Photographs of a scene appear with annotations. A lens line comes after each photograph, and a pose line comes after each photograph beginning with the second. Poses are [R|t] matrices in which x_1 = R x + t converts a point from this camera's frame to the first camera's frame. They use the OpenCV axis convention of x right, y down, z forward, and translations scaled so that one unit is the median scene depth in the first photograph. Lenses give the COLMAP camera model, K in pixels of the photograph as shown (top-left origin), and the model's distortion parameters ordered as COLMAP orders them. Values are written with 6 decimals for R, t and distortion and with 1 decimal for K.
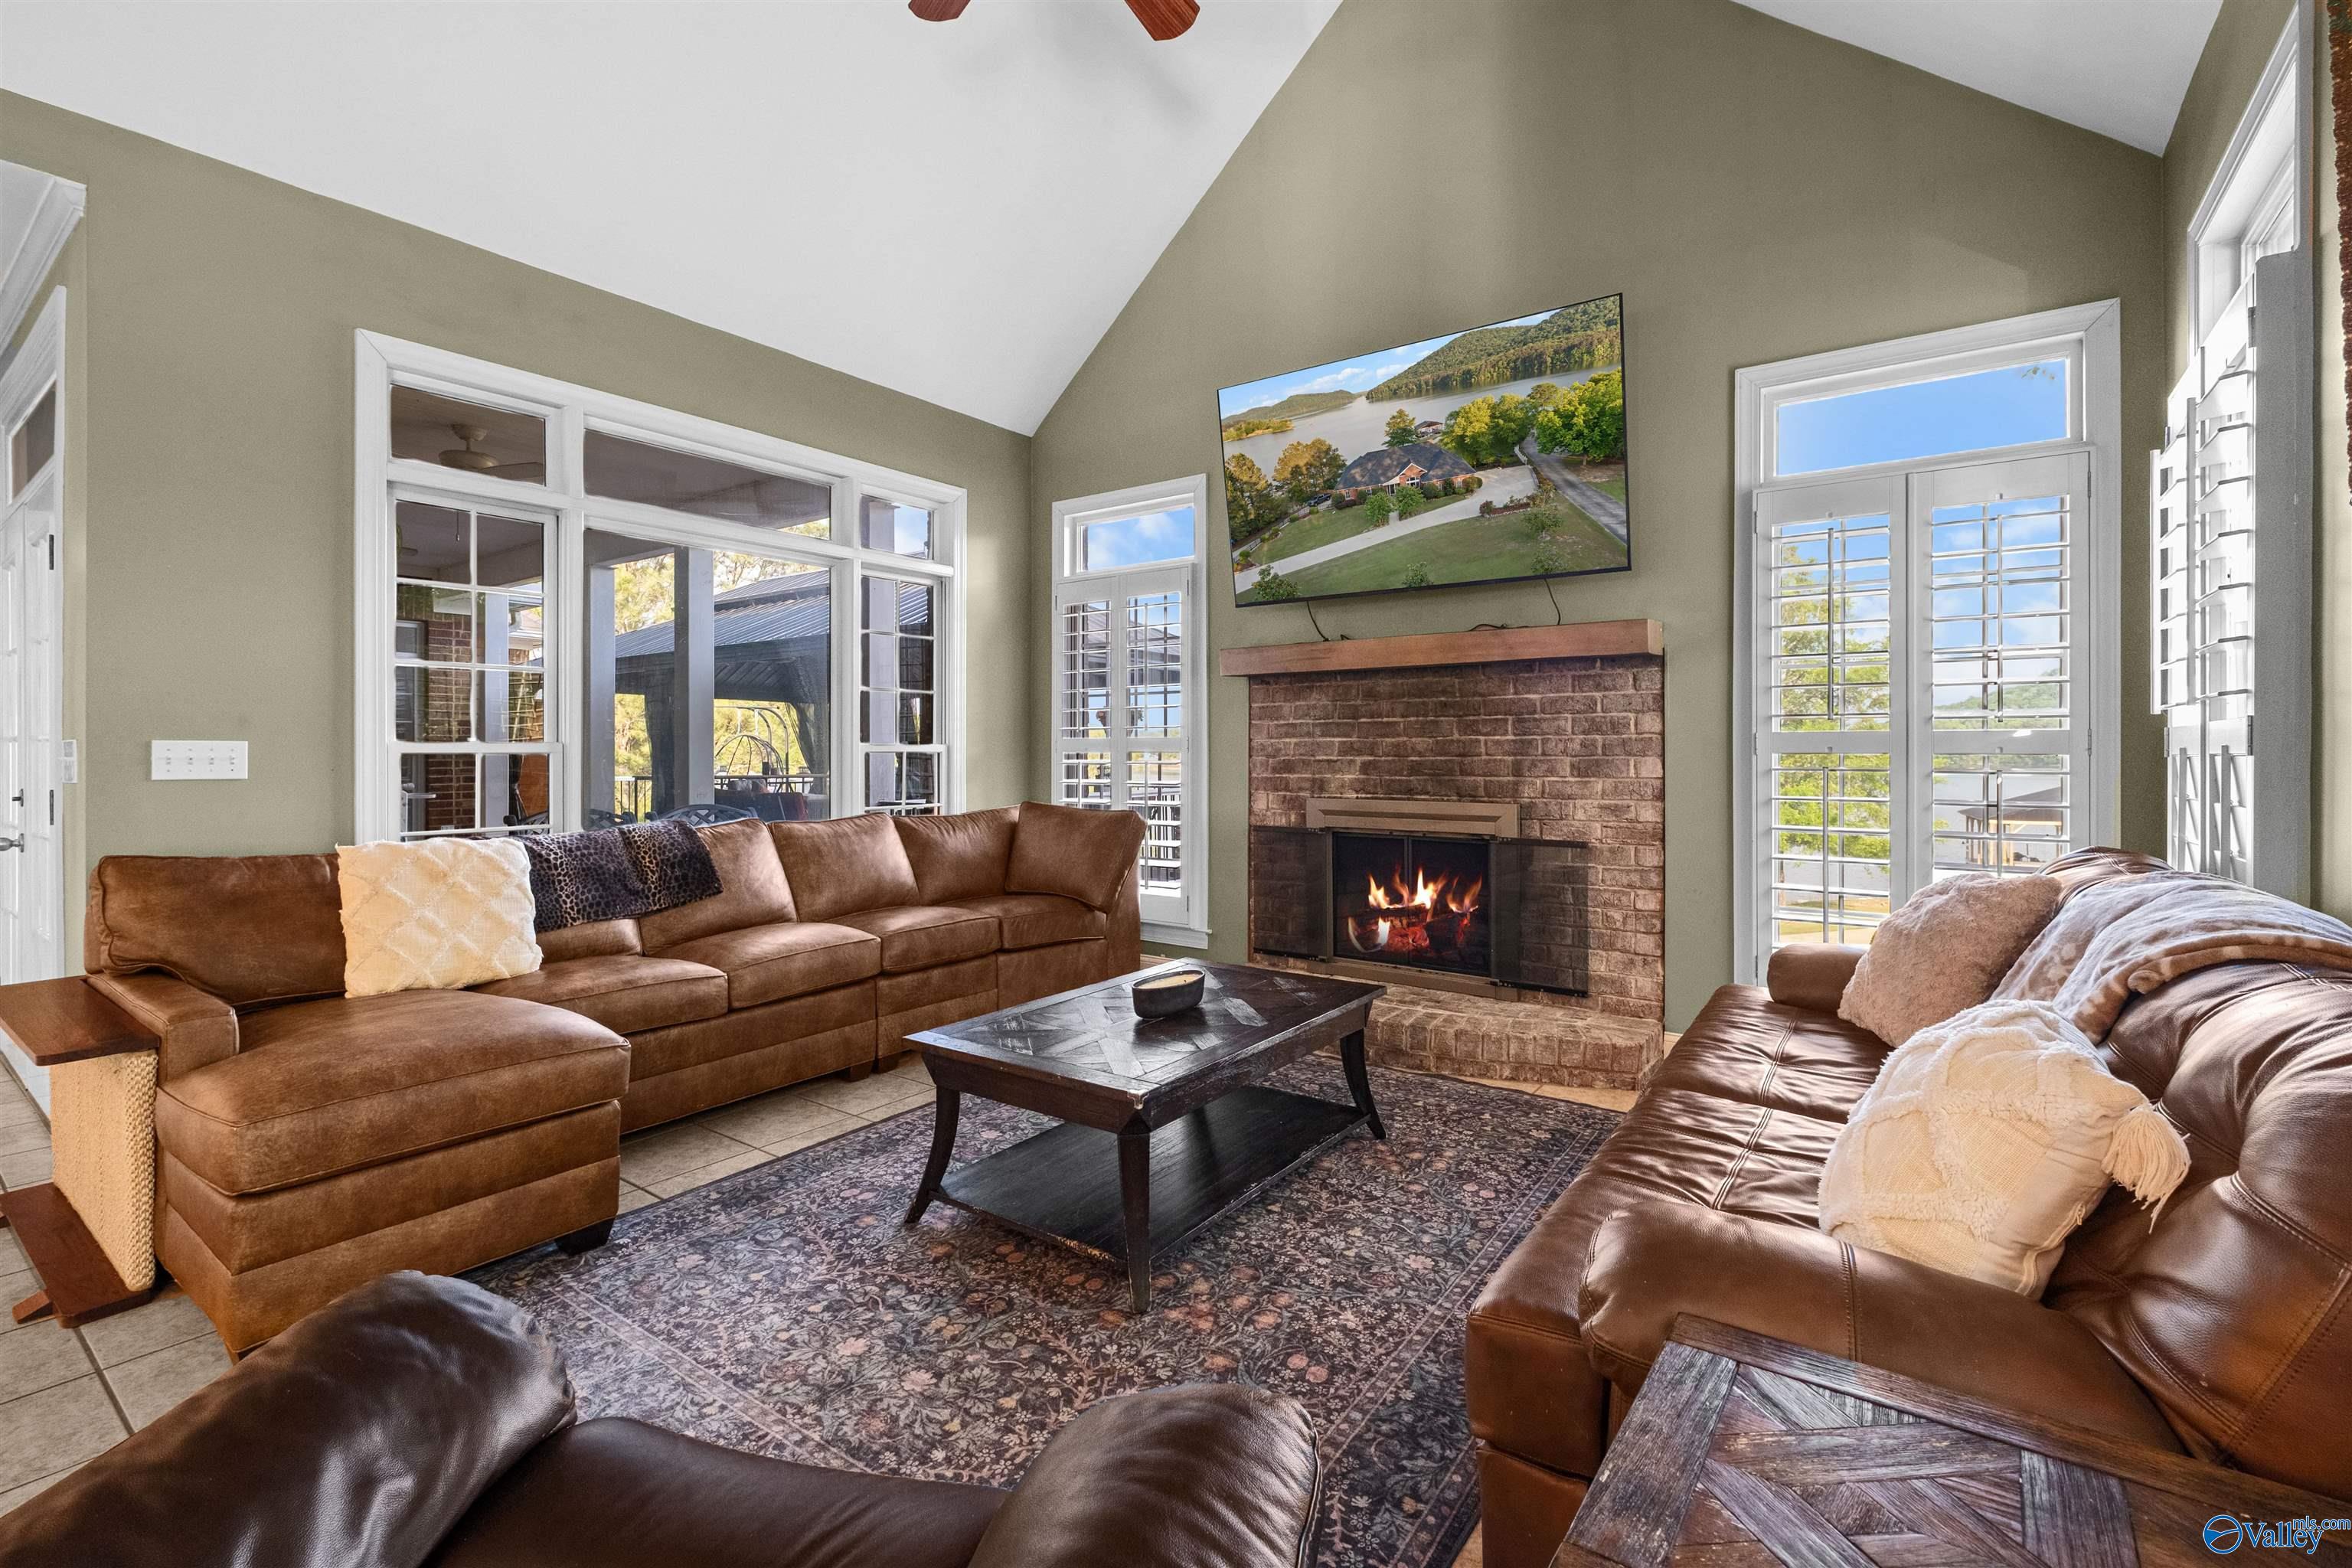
lens RADIAL K [[1036.0, 0, 1190.6], [0, 1036.0, 736.8], [0, 0, 1]] dist [0.008070, -0.005301]
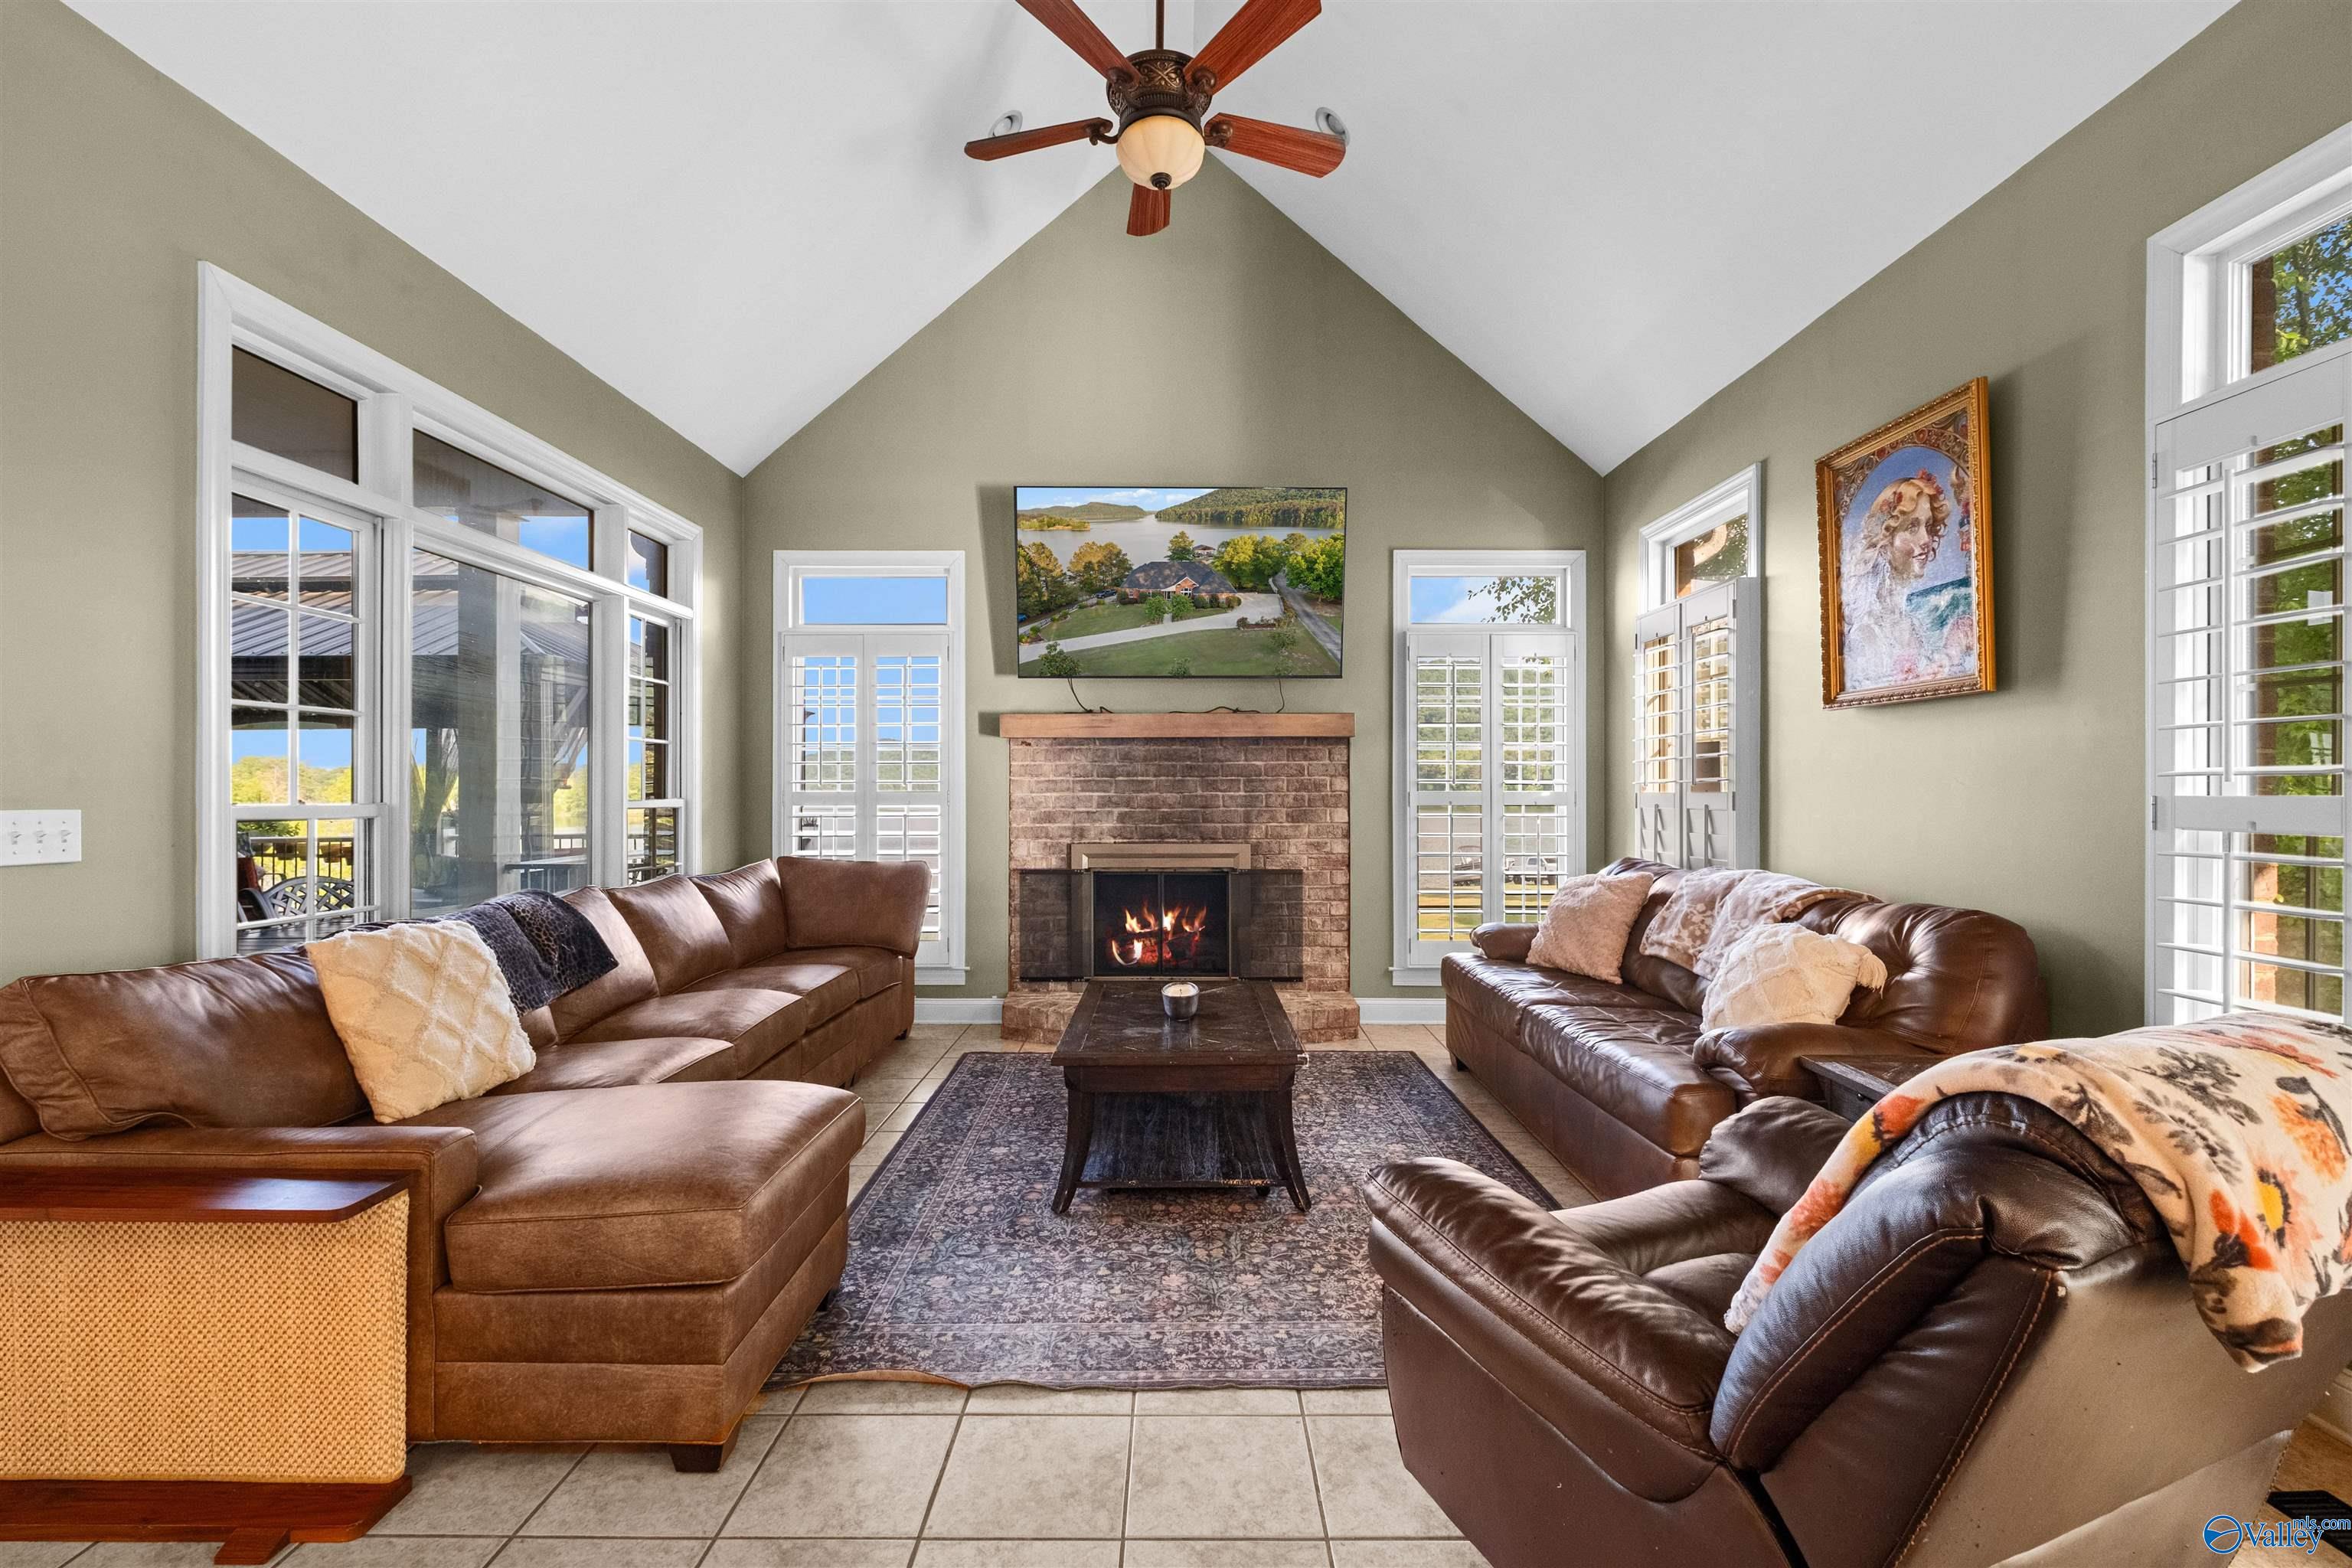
lens RADIAL K [[1036.0, 0, 1179.2], [0, 1036.0, 796.6], [0, 0, 1]] dist [0.008070, -0.005301]
pose [[0.808742, -0.003703, 0.588152, -0.545668], [-0.007183, 0.999843, 0.016172, -0.016405], [-0.588119, -0.017304, 0.808589, -0.016689]]
